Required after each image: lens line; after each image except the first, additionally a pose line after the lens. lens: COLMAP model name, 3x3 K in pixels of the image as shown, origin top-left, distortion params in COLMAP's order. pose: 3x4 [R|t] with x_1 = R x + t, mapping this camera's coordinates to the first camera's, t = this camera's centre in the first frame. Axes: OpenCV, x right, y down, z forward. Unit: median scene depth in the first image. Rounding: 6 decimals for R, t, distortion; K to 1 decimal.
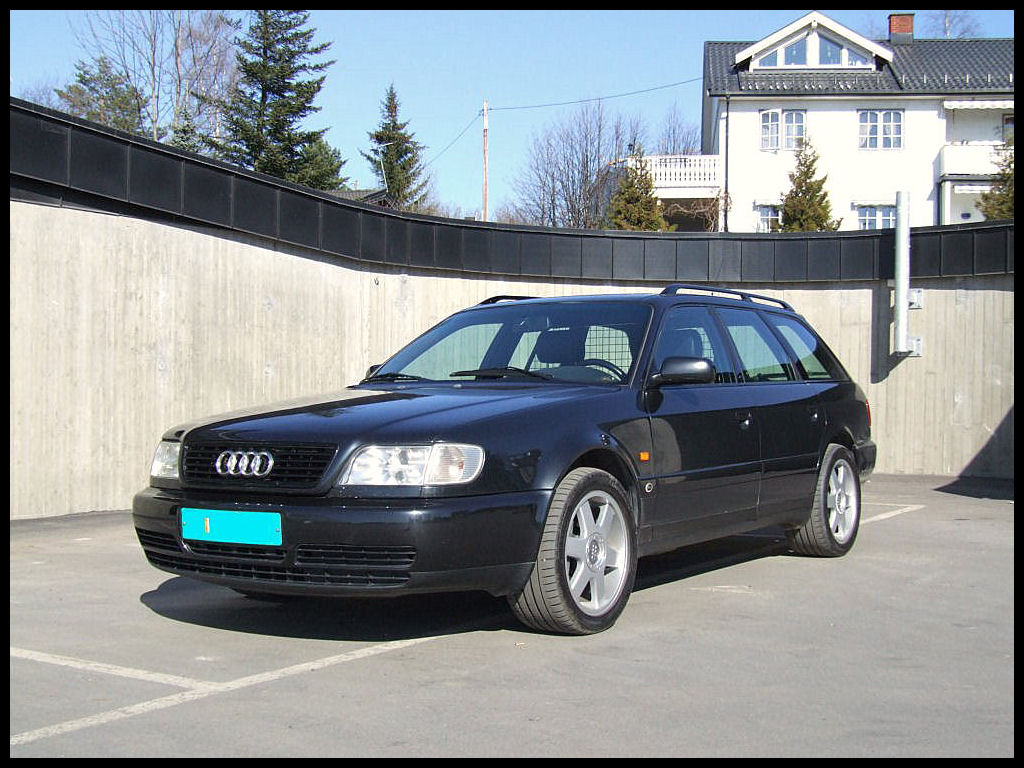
lens RADIAL K [[1248.8, 0, 512.0], [0, 1248.8, 384.0], [0, 0, 1]] dist [-0.107325, 0.277392]
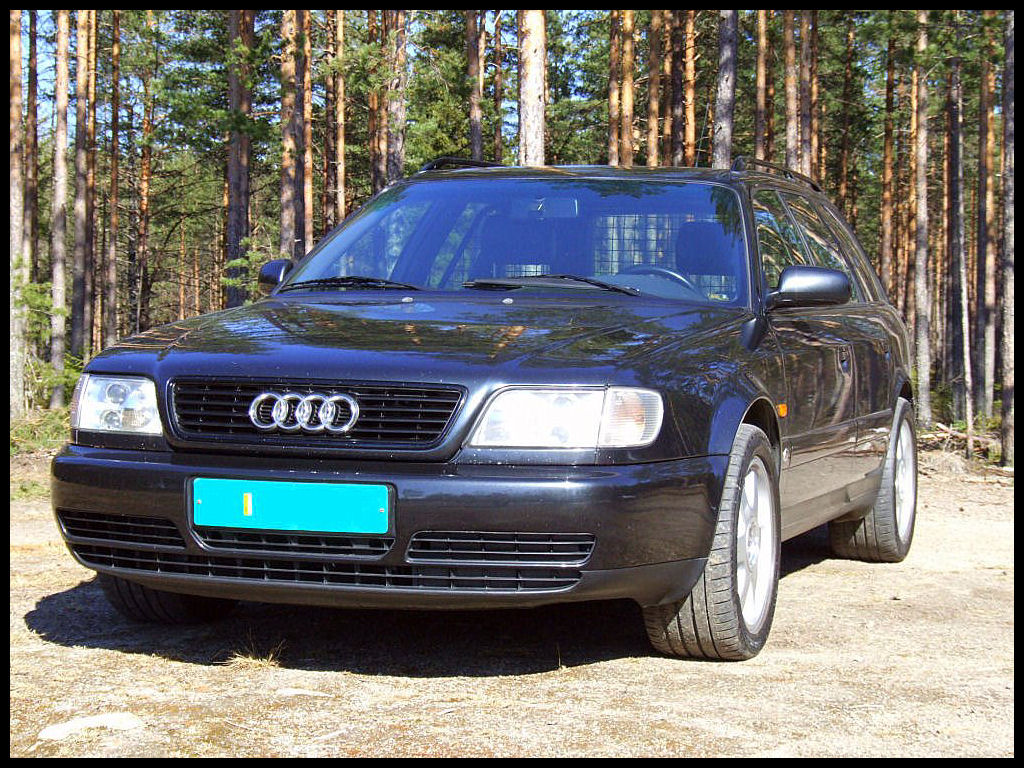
lens RADIAL K [[2208.7, 0, 512.0], [0, 2208.7, 384.0], [0, 0, 1]] dist [0.036877, 0.114749]
pose [[0.962039, 0.020838, 0.272114, -0.434349], [-0.033553, 0.998547, 0.042157, -0.004804], [-0.270840, -0.049687, 0.961341, -0.171002]]
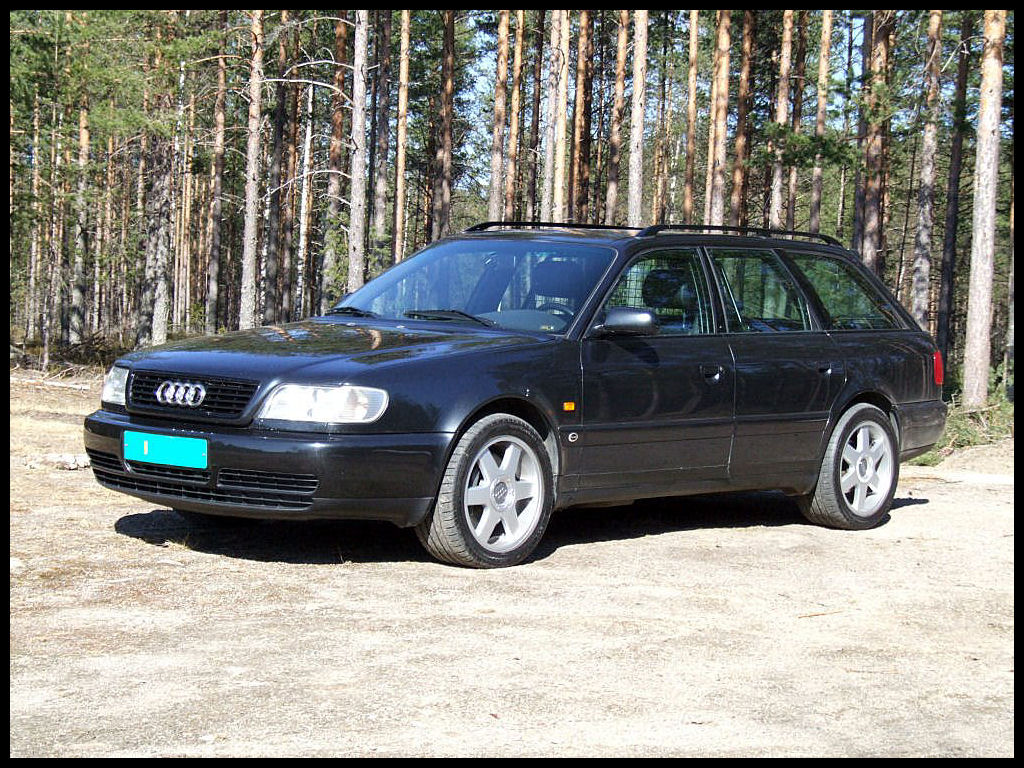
lens RADIAL K [[2176.9, 0, 512.0], [0, 2176.9, 384.0], [0, 0, 1]] dist [-0.025623, 0.155508]
pose [[0.990148, 0.054646, -0.128924, 0.328172], [-0.046647, 0.996841, 0.064275, -0.083569], [0.132029, -0.057627, 0.989569, -0.883064]]
